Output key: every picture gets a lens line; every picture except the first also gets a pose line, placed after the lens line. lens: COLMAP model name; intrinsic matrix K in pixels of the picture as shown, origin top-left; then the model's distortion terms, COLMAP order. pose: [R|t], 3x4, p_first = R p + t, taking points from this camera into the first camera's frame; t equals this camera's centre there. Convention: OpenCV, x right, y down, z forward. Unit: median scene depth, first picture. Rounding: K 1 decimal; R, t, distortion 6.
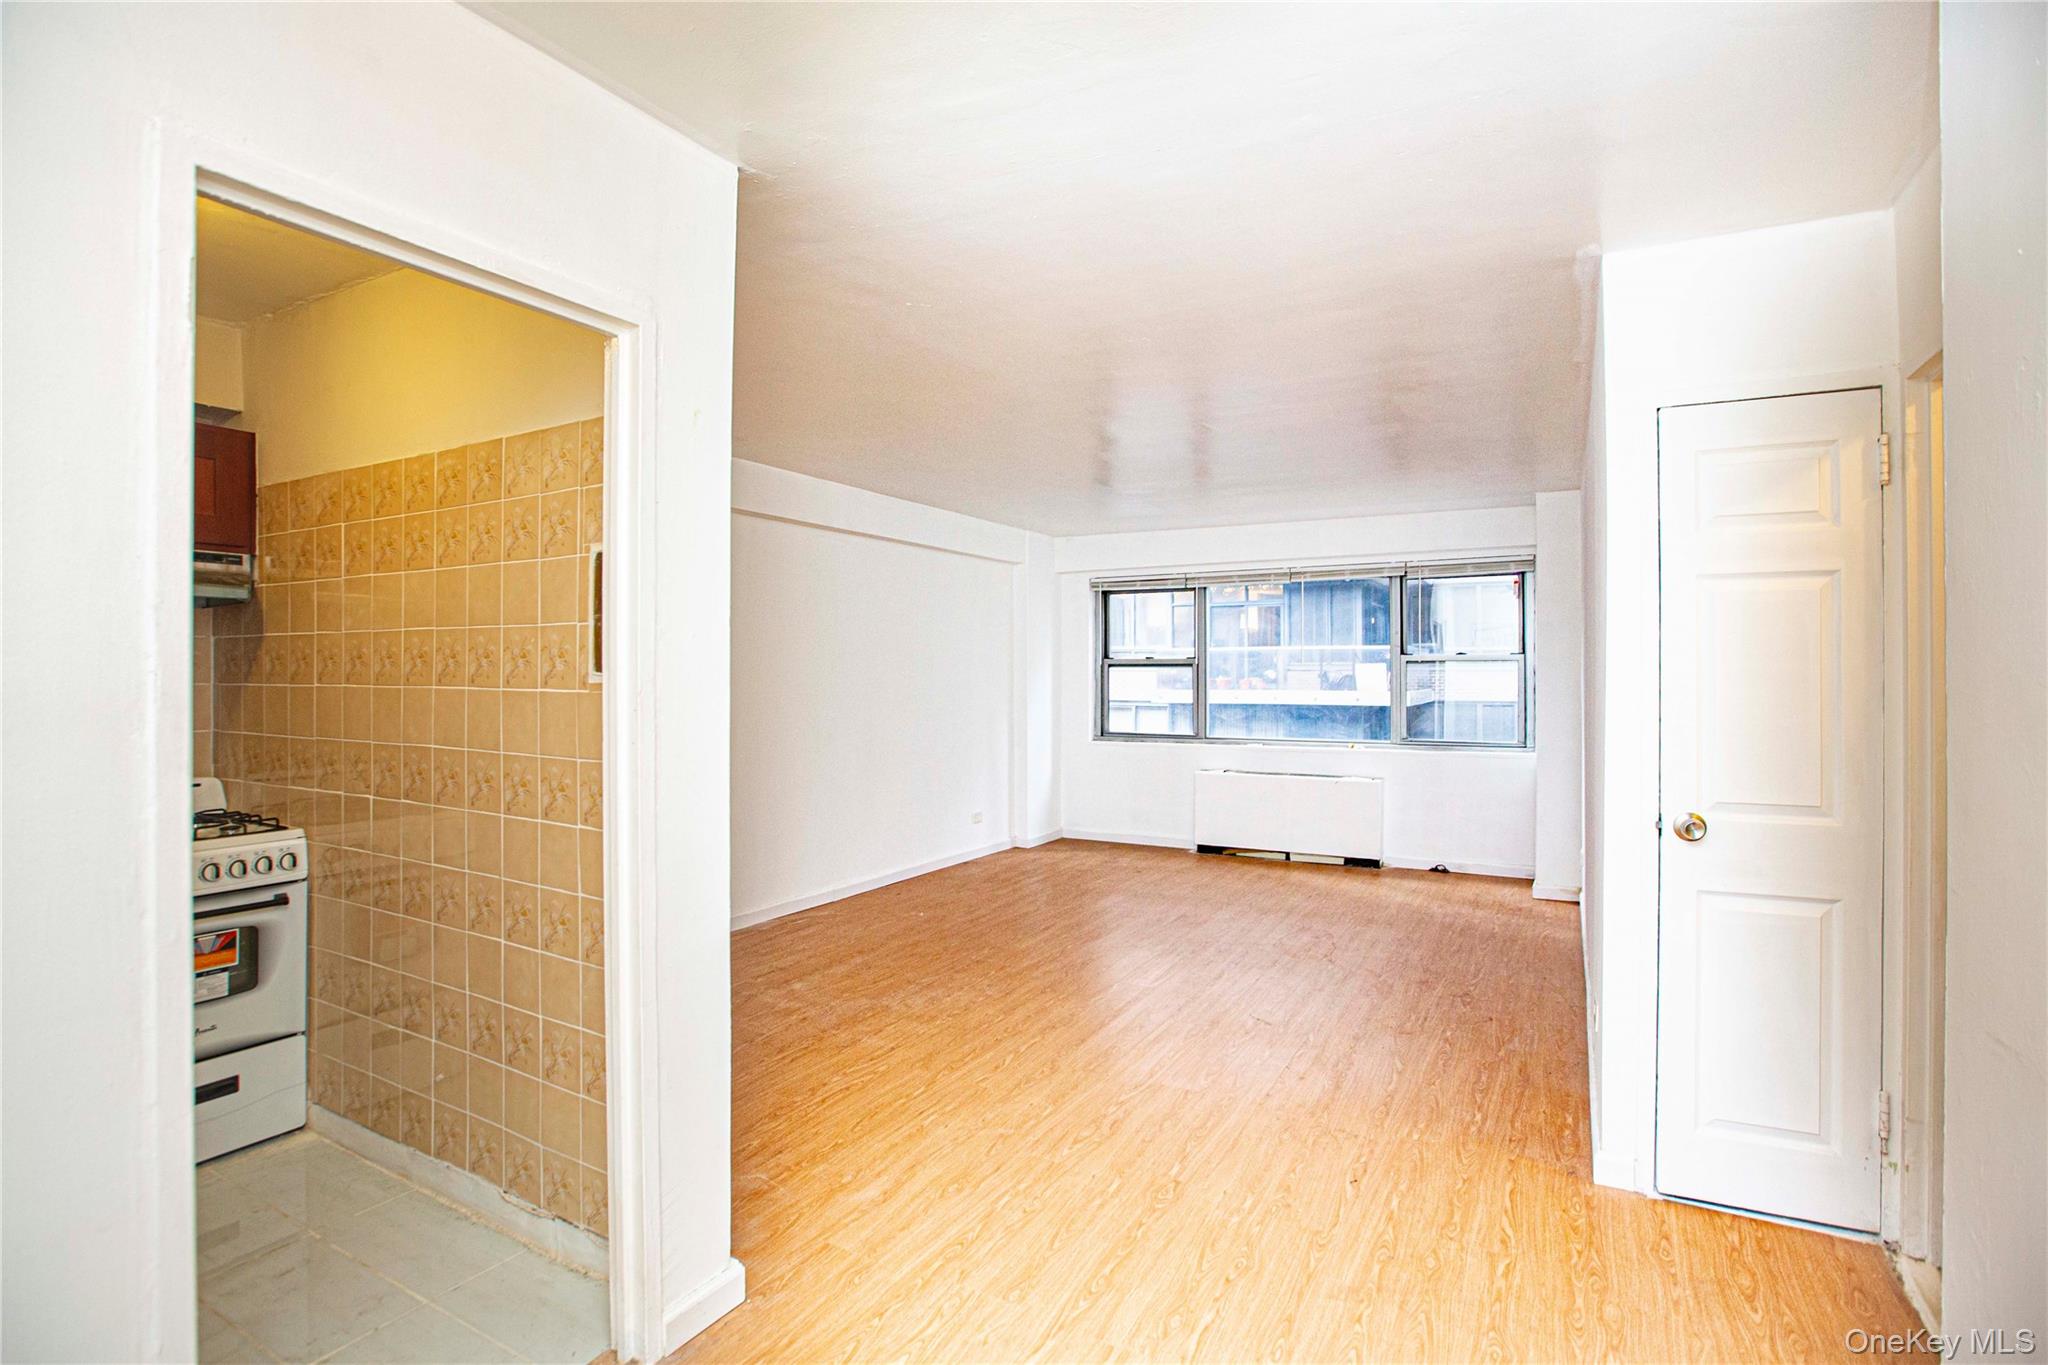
lens RADIAL K [[978.9, 0, 1024.0], [0, 978.9, 682.5], [0, 0, 1]] dist [-0.083719, 0.047462]
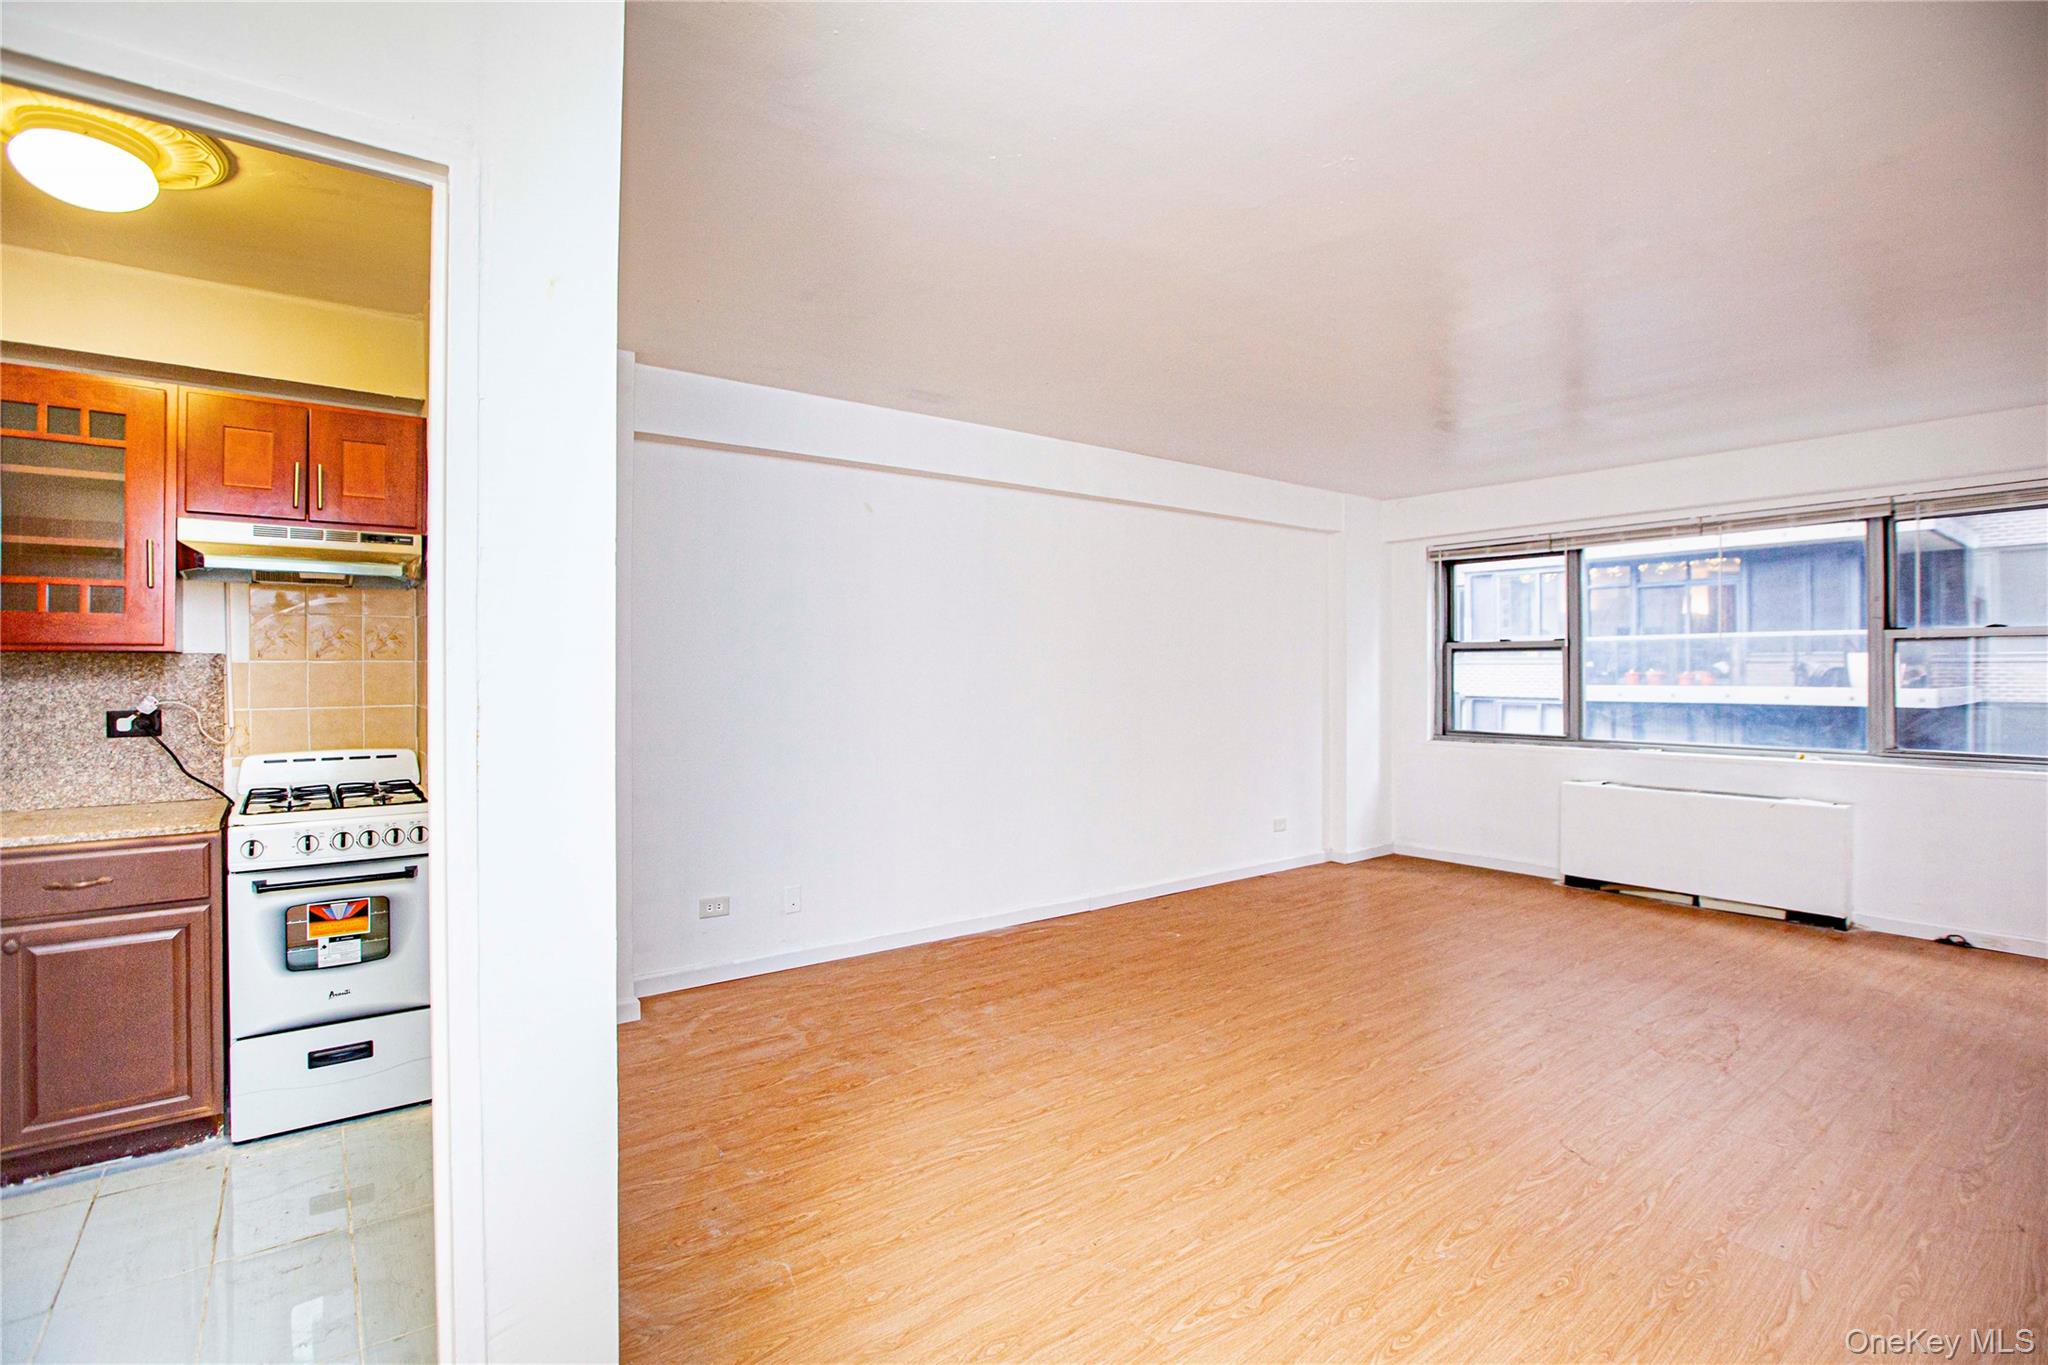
lens RADIAL K [[960.9, 0, 1023.7], [0, 960.9, 672.3], [0, 0, 1]] dist [-0.050228, 0.016260]
pose [[0.918866, -0.001422, -0.394566, 0.084842], [-0.001593, 0.999972, -0.007313, 0.009417], [0.394566, 0.007348, 0.918838, 0.135419]]
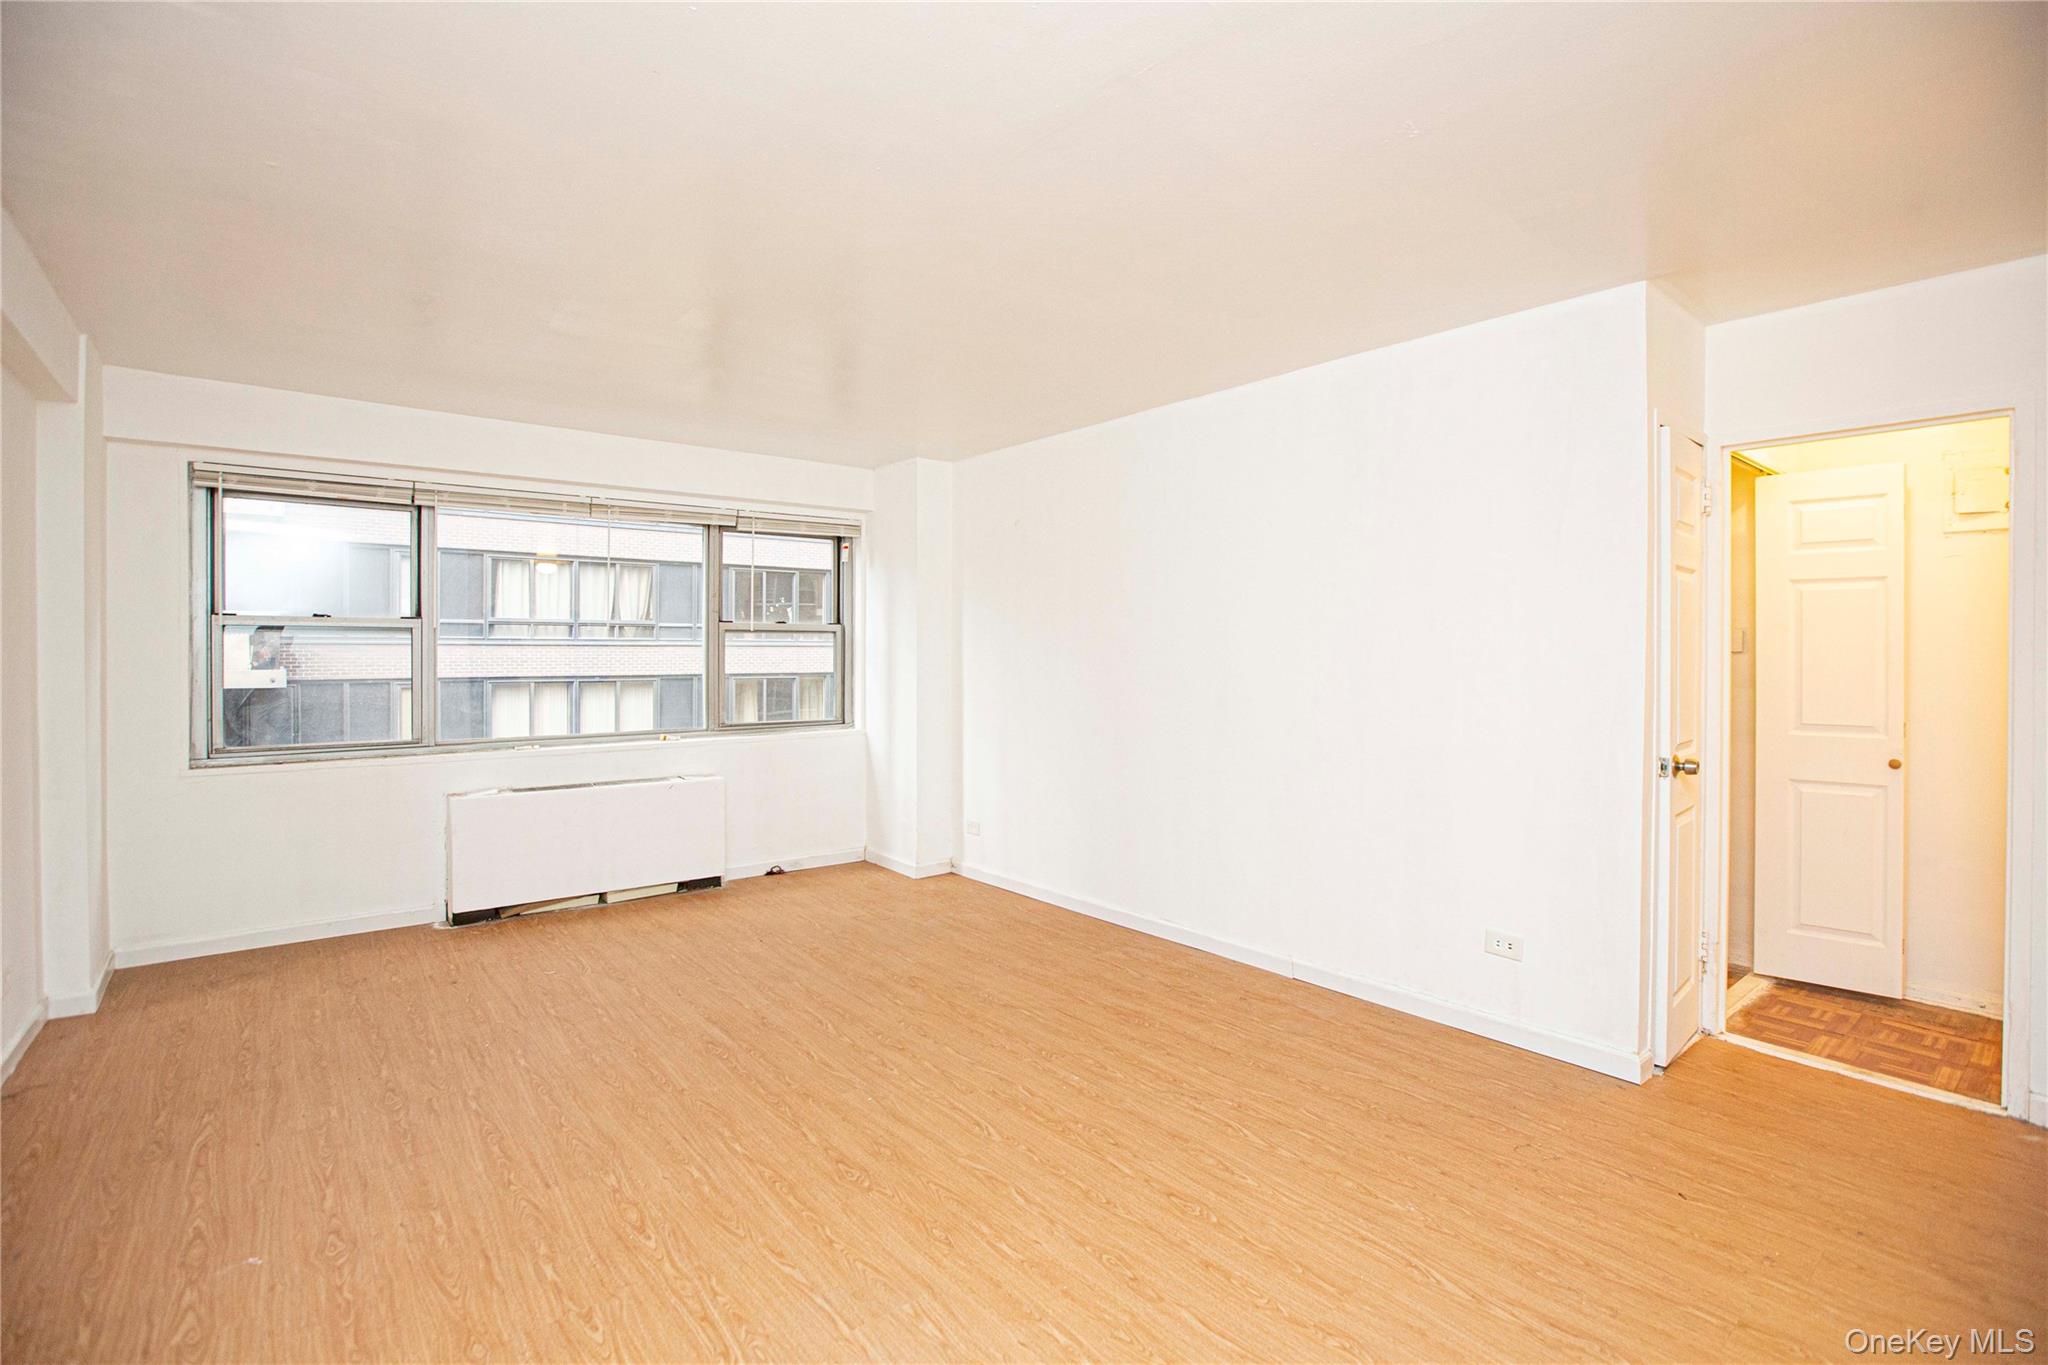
lens RADIAL K [[943.1, 0, 1020.2], [0, 943.1, 655.9], [0, 0, 1]] dist [-0.048347, 0.014697]
pose [[0.370584, -0.003356, 0.928793, -0.266123], [0.004980, 0.999986, 0.001626, 0.000423], [-0.928786, 0.004023, 0.370595, 0.479961]]
